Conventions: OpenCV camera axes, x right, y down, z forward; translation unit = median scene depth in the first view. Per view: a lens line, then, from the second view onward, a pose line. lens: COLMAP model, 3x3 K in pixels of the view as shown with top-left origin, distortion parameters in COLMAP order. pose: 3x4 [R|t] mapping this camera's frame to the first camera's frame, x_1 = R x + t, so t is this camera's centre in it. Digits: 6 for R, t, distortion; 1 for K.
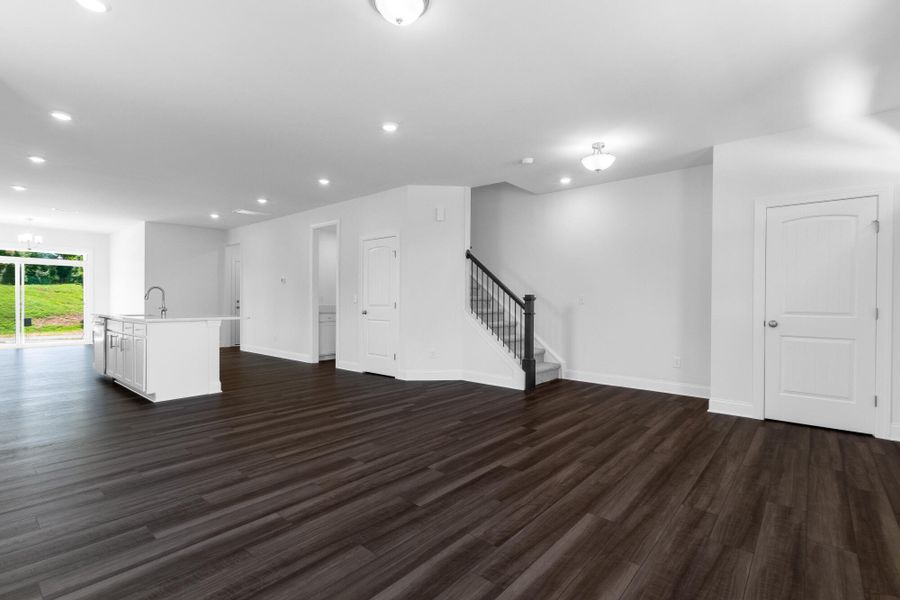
lens RADIAL K [[421.8, 0, 458.2], [0, 421.8, 300.1], [0, 0, 1]] dist [0.000840, -0.000613]
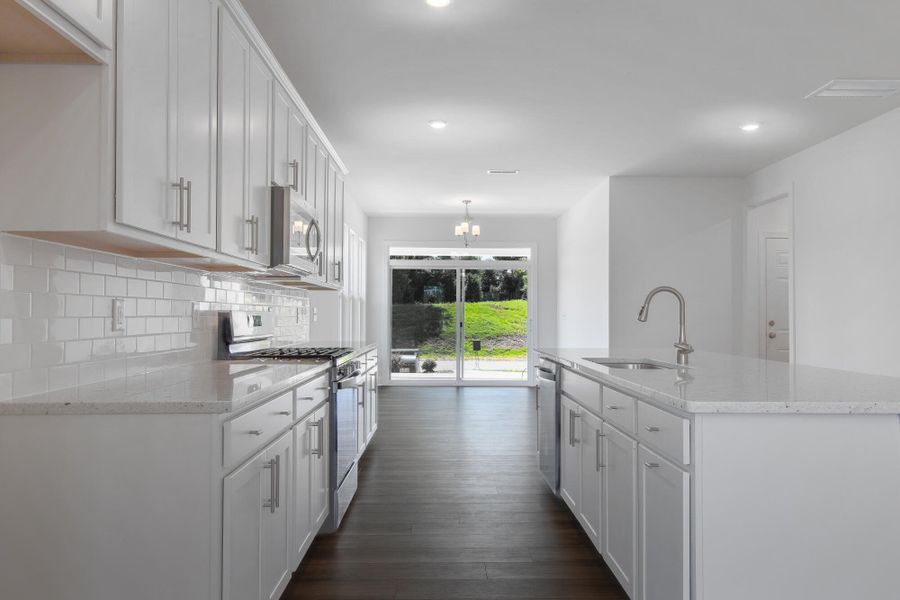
lens RADIAL K [[601.9, 0, 452.1], [0, 601.9, 309.9], [0, 0, 1]] dist [0.001395, 0.000108]
pose [[0.655902, -0.010534, -0.754773, -0.465729], [0.000520, 0.999909, -0.013504, -0.004975], [0.754846, 0.008465, 0.655847, 0.540285]]
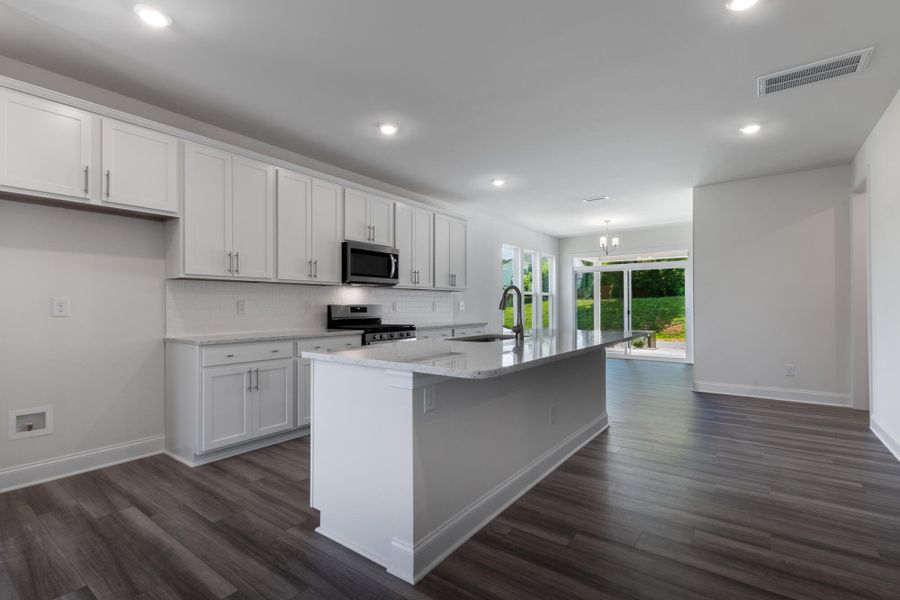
lens RADIAL K [[413.8, 0, 450.0], [0, 413.8, 300.0], [0, 0, 1]] dist [0.003075, -0.000227]
pose [[0.055663, -0.020442, -0.998240, -0.217365], [0.004105, 0.999787, -0.020245, -0.004600], [0.998441, -0.002971, 0.055735, 0.954603]]
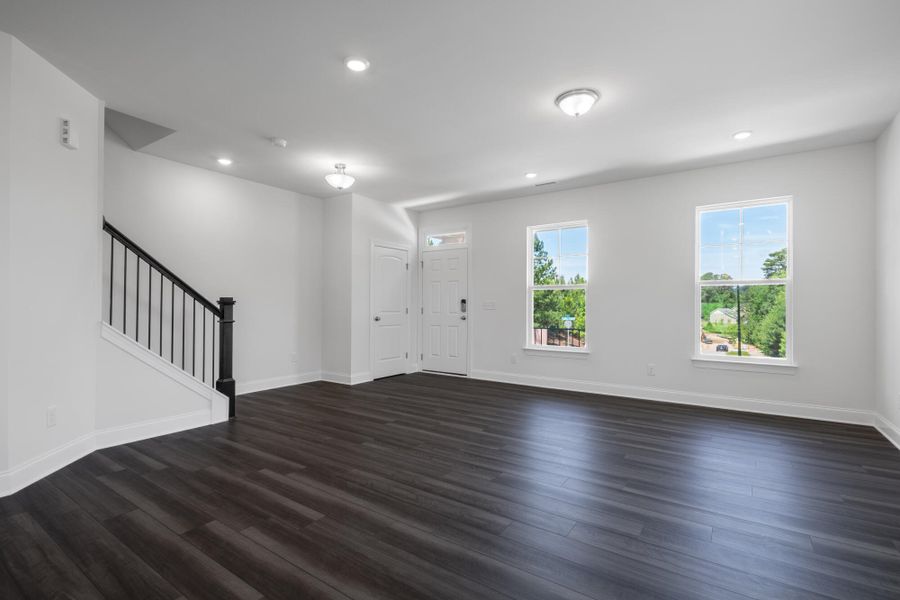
lens RADIAL K [[413.8, 0, 450.0], [0, 413.8, 300.0], [0, 0, 1]] dist [0.003075, -0.000227]
pose [[-0.093297, 0.007303, 0.995612, -0.632033], [-0.004997, 0.999957, -0.007803, -0.003919], [-0.995626, -0.005703, -0.093256, 0.652188]]
